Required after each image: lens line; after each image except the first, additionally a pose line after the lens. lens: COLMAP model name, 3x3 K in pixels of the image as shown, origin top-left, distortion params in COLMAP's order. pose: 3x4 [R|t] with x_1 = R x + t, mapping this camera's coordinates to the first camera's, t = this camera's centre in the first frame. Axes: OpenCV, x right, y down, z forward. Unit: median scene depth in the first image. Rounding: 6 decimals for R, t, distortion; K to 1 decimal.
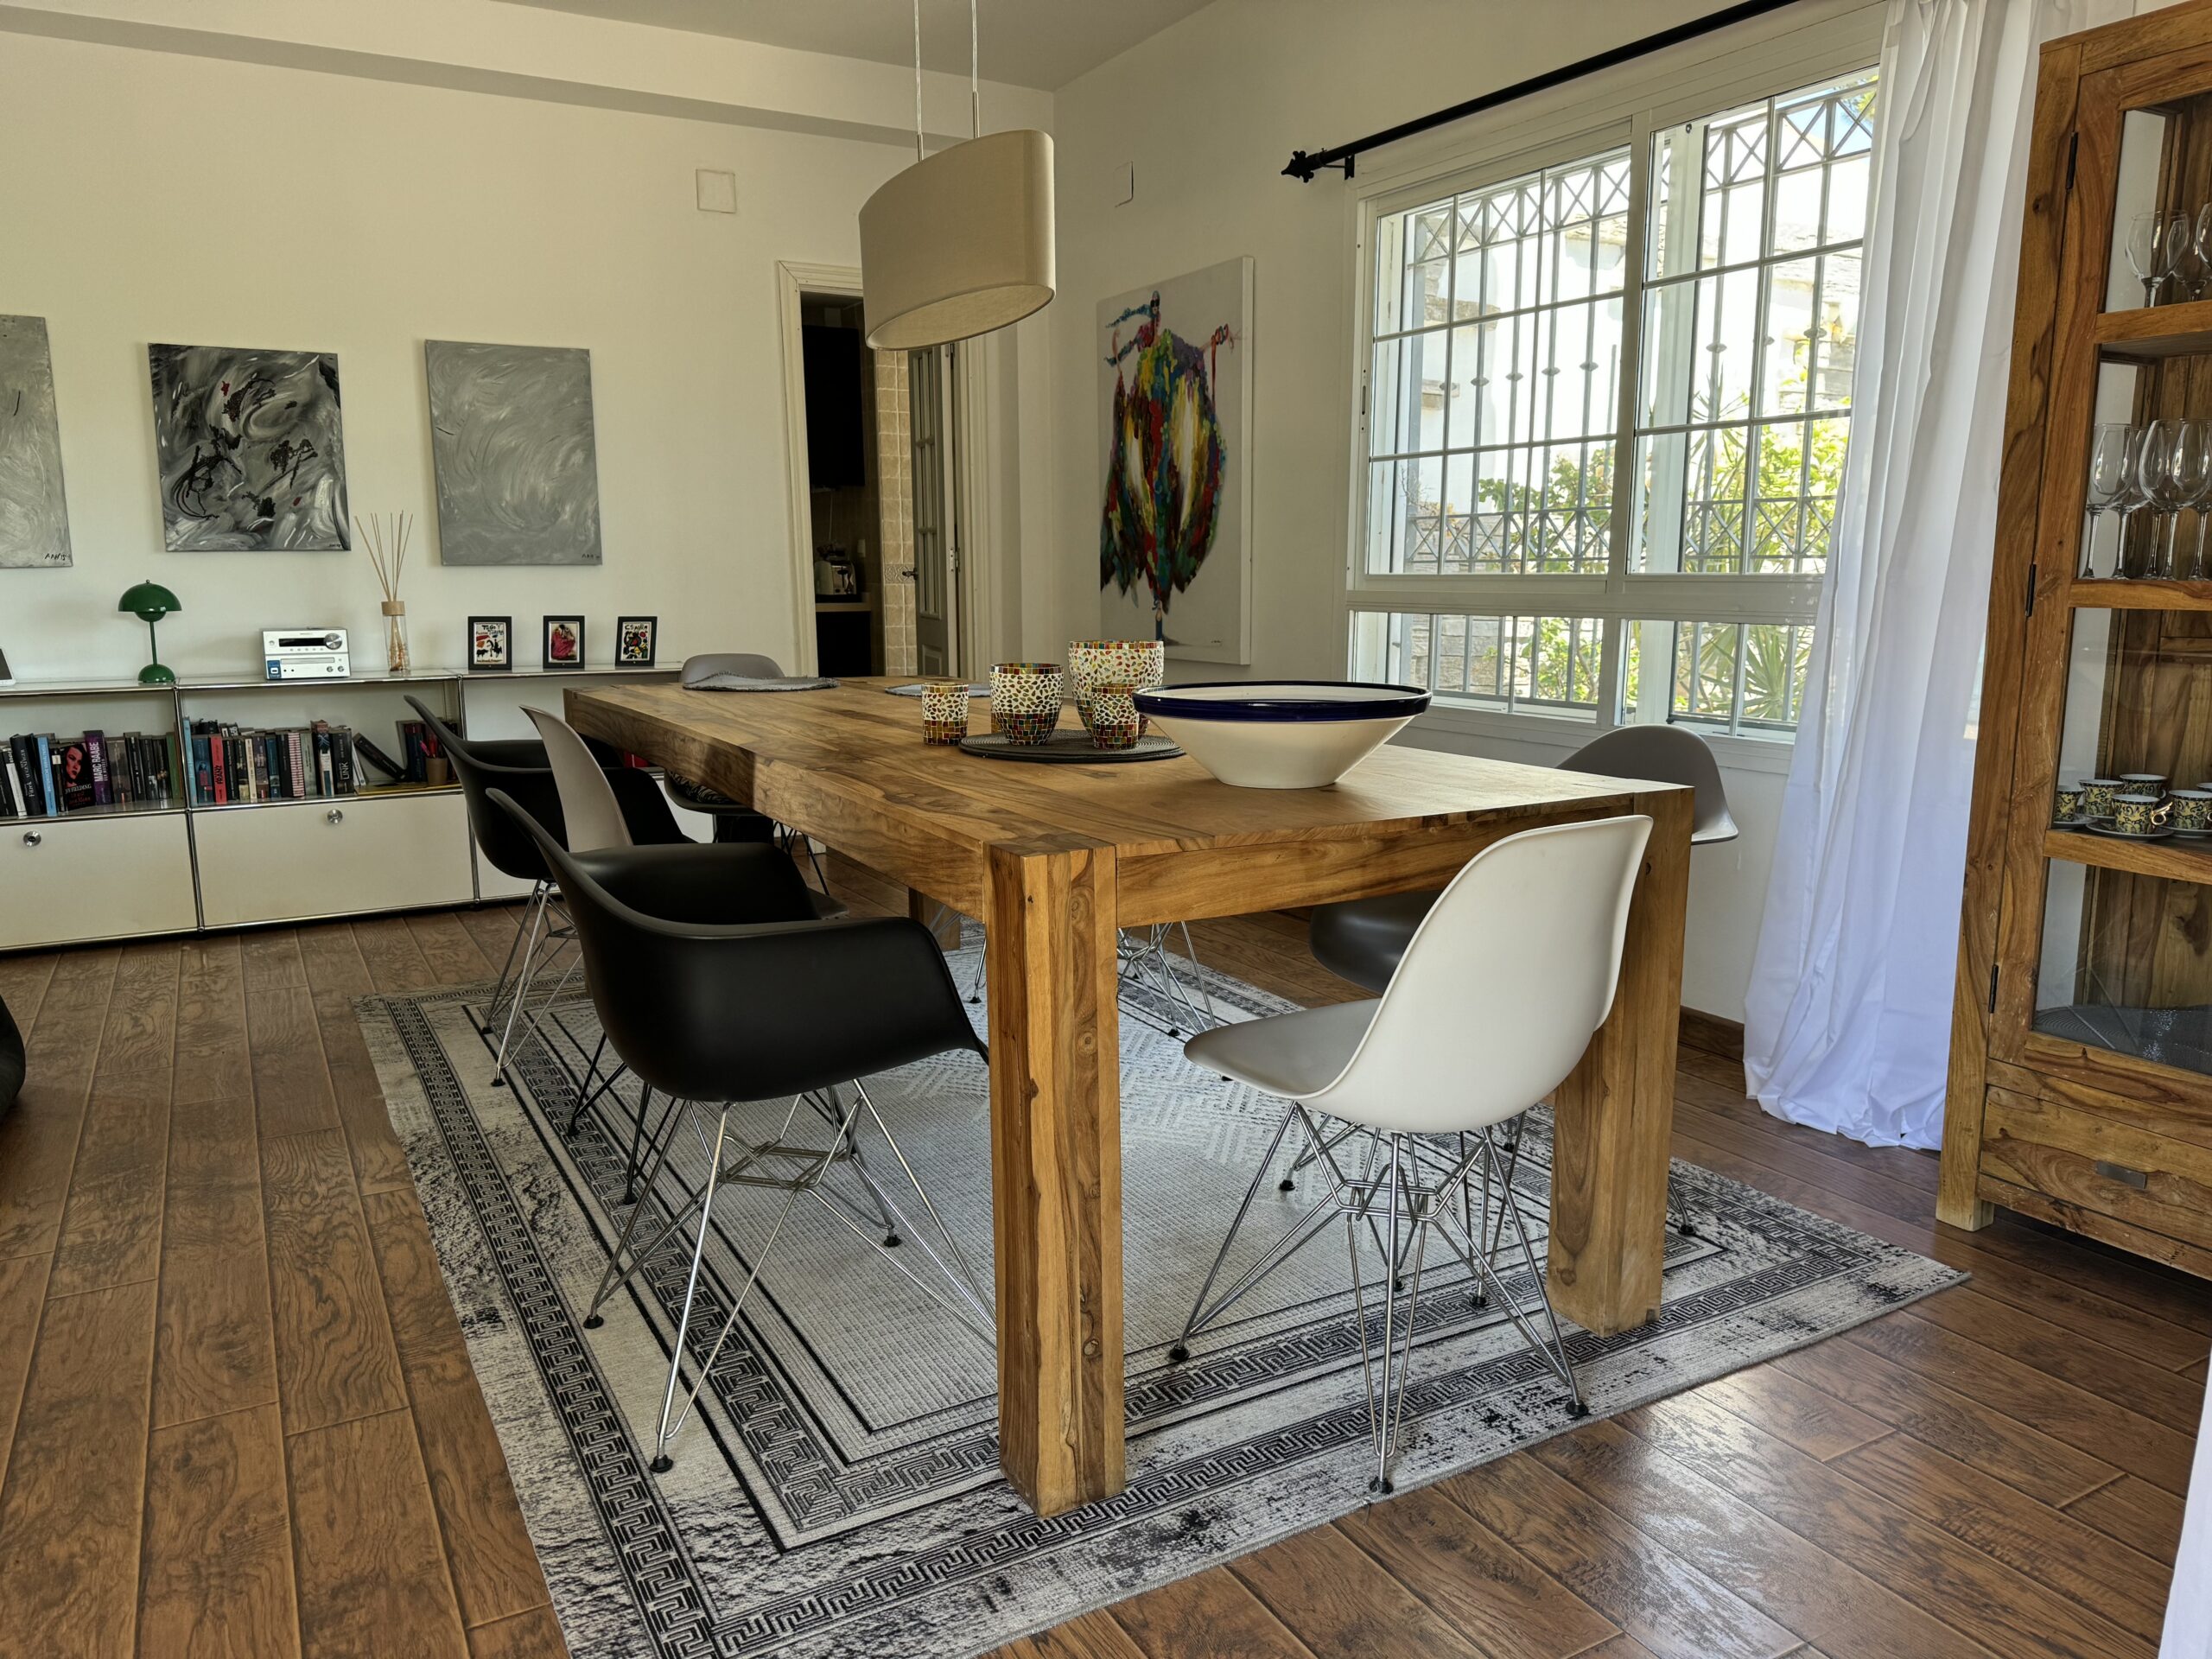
lens RADIAL K [[1563.9, 0, 1107.6], [0, 1563.9, 875.7], [0, 0, 1]] dist [0.056034, -0.129688]
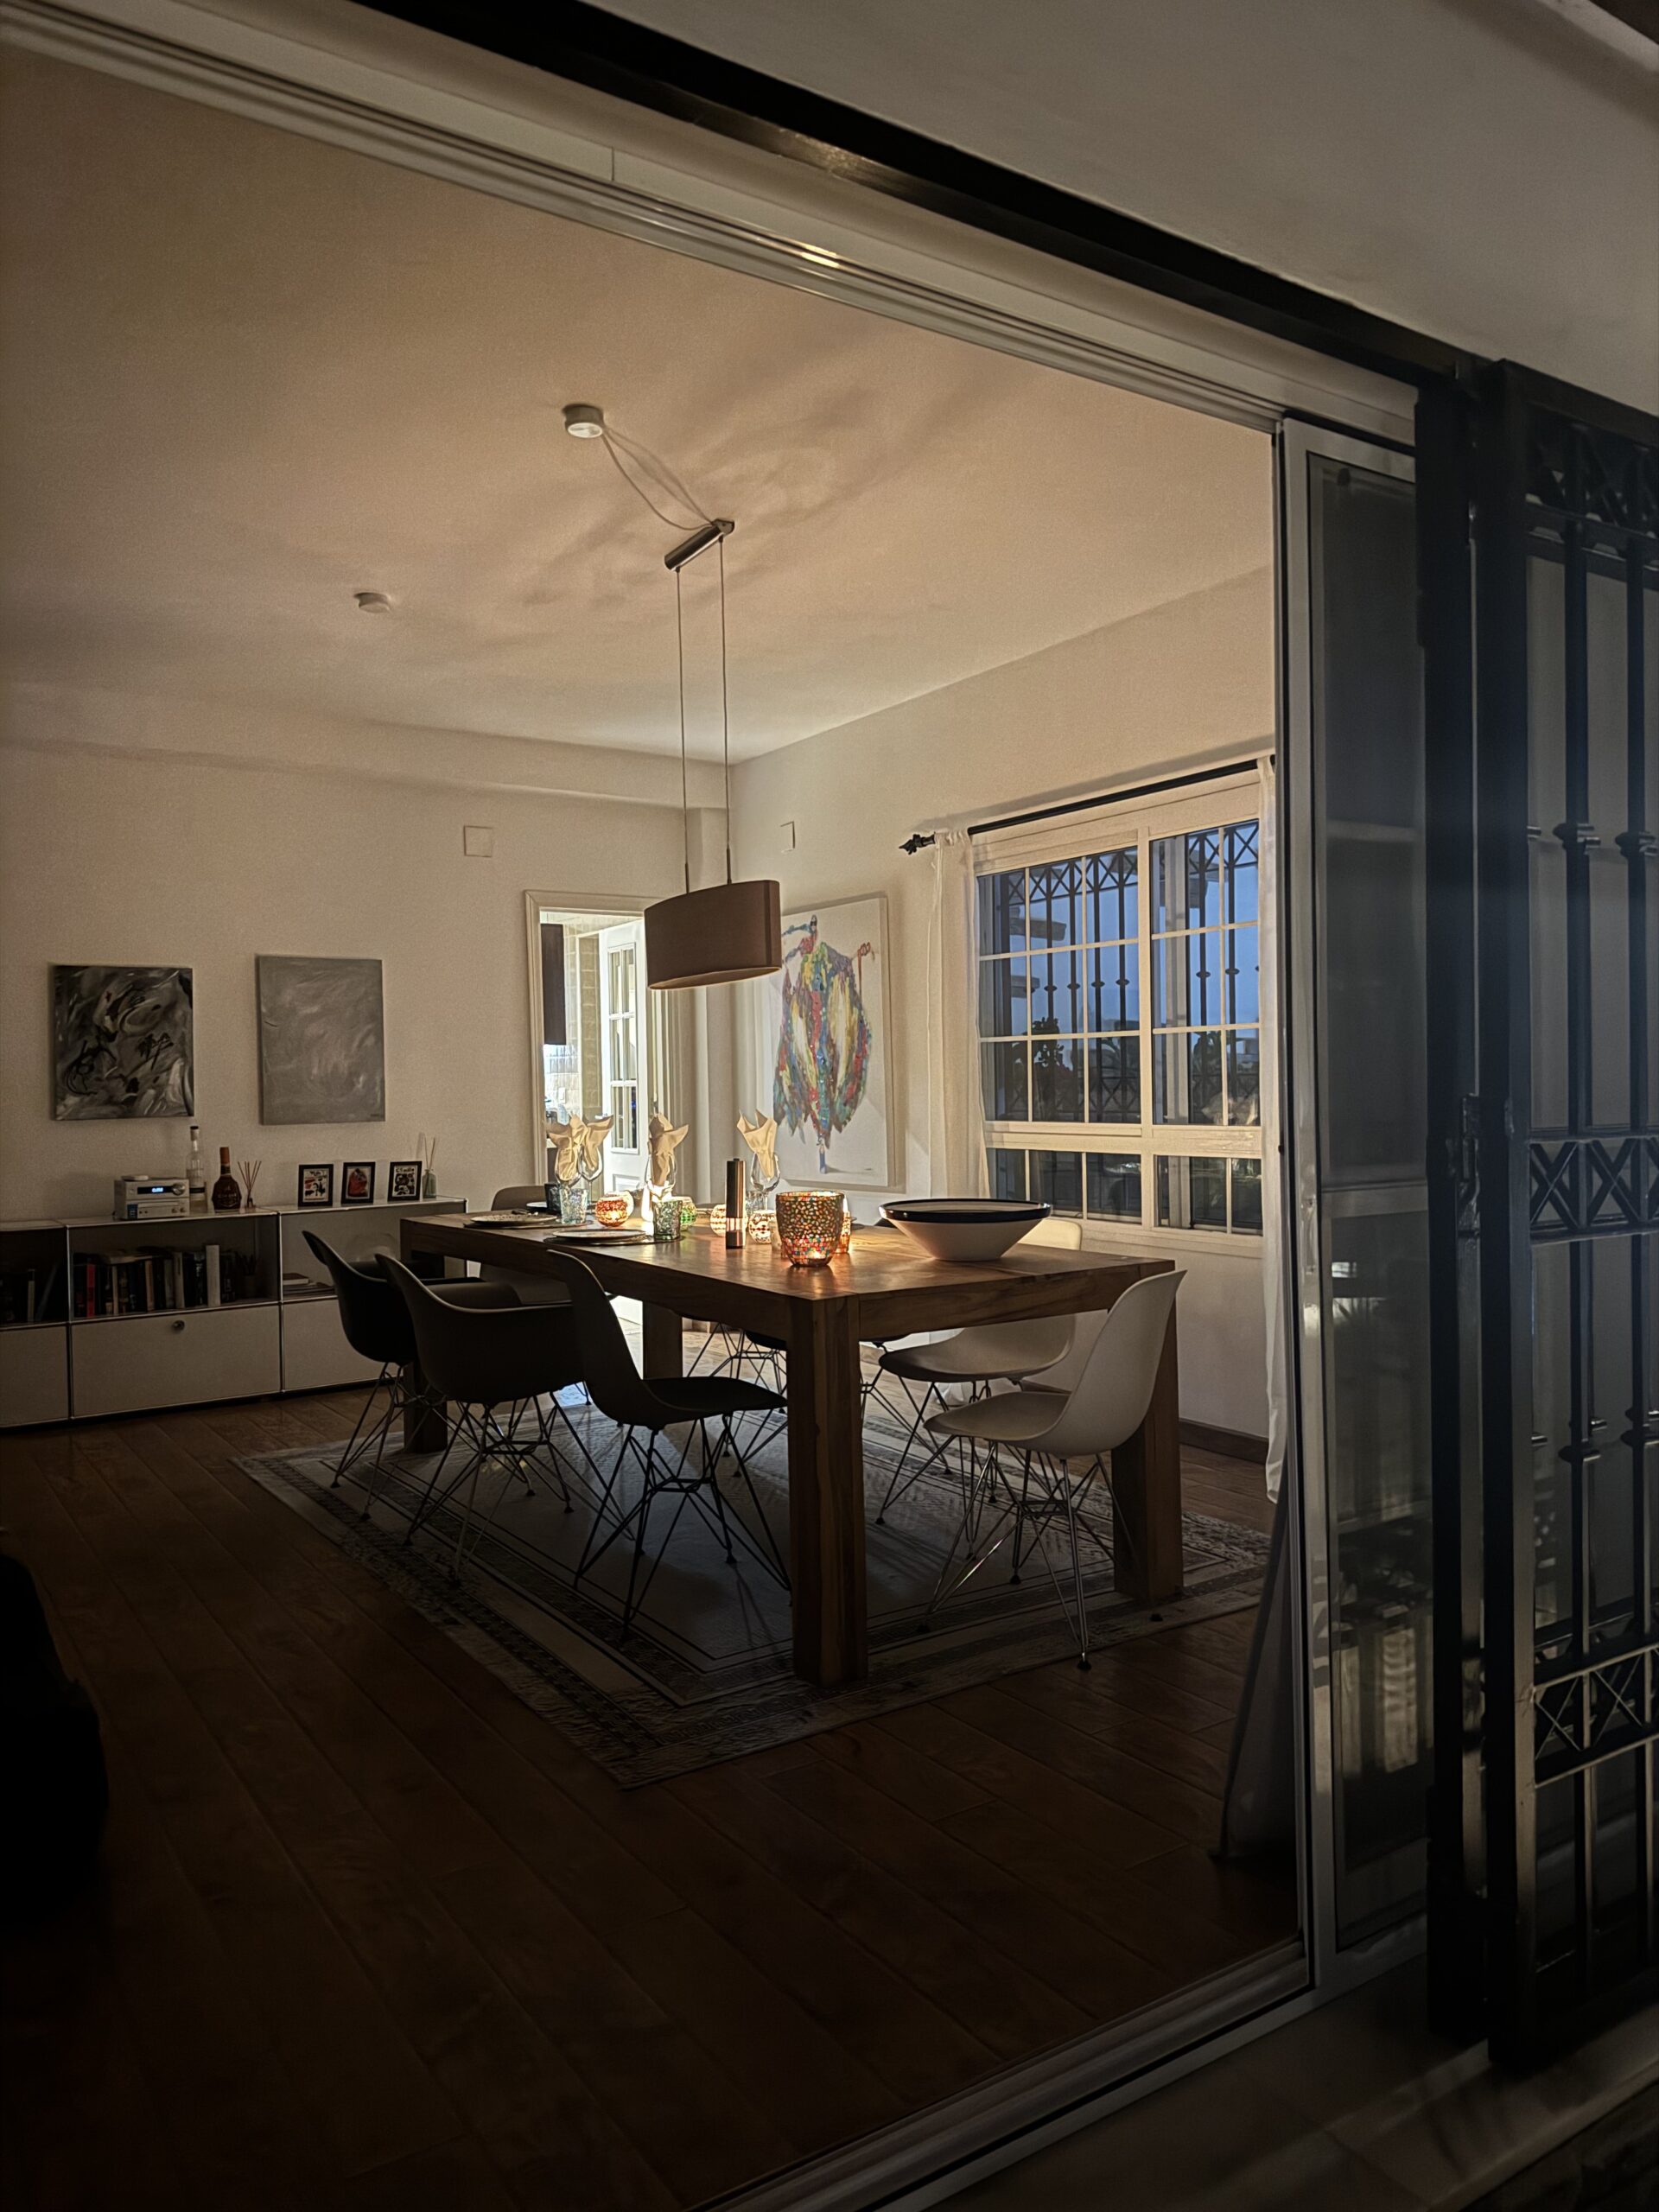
lens RADIAL K [[1544.7, 0, 829.5], [0, 1544.7, 1106.0], [0, 0, 1]] dist [0.129829, -0.162188]
pose [[0.997699, -0.020037, 0.064769, -0.048507], [0.031270, 0.983648, -0.177367, 0.029450], [-0.060156, 0.178984, 0.982011, -0.299307]]
